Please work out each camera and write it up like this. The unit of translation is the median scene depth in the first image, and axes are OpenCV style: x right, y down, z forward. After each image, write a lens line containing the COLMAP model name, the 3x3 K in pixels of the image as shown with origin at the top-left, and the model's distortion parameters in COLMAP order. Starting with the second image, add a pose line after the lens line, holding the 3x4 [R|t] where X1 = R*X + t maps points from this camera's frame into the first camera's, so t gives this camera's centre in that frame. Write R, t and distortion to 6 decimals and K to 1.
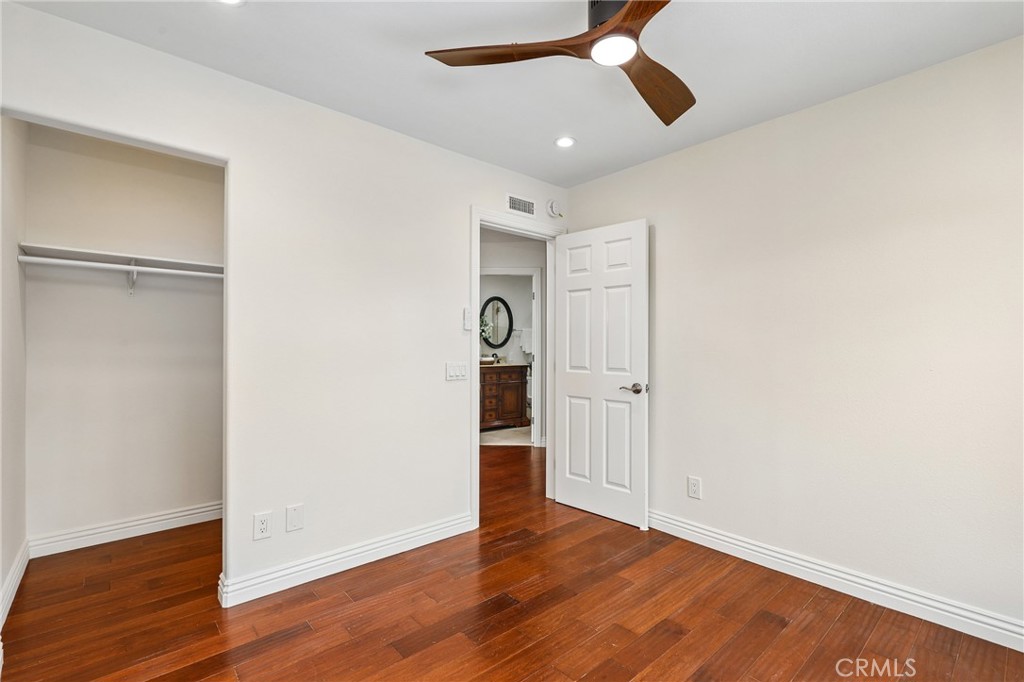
lens RADIAL K [[468.7, 0, 514.3], [0, 468.7, 341.5], [0, 0, 1]] dist [-0.002294, -0.000071]
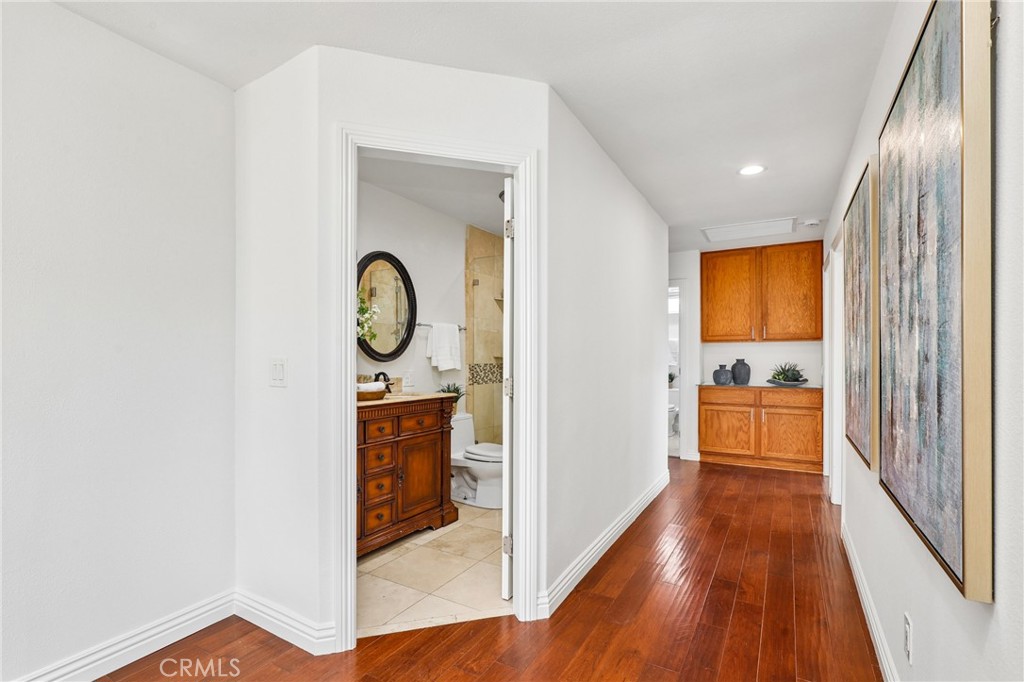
lens RADIAL K [[468.7, 0, 510.7], [0, 468.7, 350.7], [0, 0, 1]] dist [-0.002294, -0.000071]
pose [[0.945194, -0.003757, 0.326487, -0.074350], [0.006766, 0.999944, -0.008081, 0.008670], [-0.326438, 0.009847, 0.945167, 0.536912]]
